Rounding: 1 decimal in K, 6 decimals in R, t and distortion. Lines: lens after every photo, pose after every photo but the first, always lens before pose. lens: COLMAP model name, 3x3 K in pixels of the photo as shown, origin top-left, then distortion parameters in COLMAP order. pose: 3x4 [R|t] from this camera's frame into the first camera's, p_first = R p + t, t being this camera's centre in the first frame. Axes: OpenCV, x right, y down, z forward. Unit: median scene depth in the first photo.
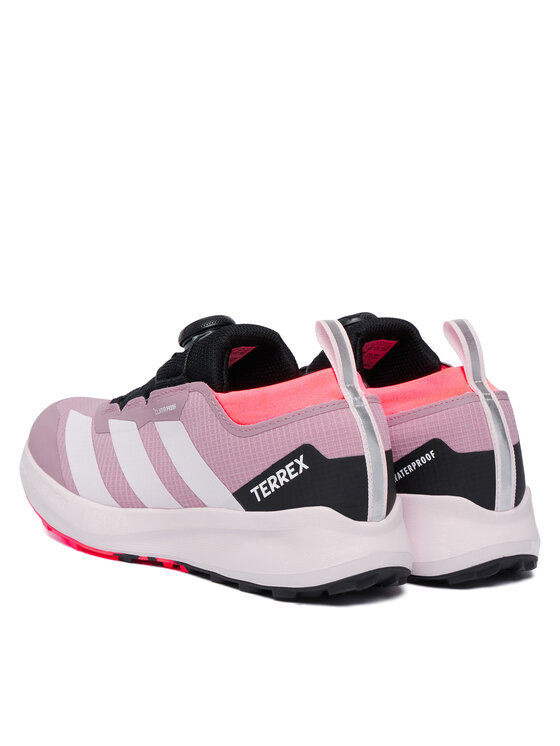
lens RADIAL K [[1857.0, 0, 280.0], [0, 1857.0, 373.0], [0, 0, 1]] dist [0.030530, 0.184880]
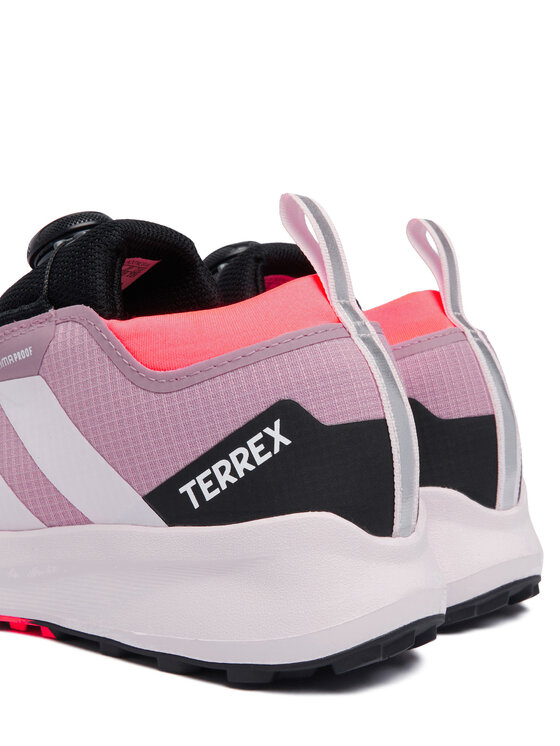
lens RADIAL K [[1187.4, 0, 280.0], [0, 1187.4, 373.0], [0, 0, 1]] dist [-0.014201, -0.020864]
pose [[0.977095, -0.013548, 0.212373, -0.061430], [0.026713, 0.997886, -0.059242, 0.050626], [-0.211121, 0.063558, 0.975391, 0.648969]]
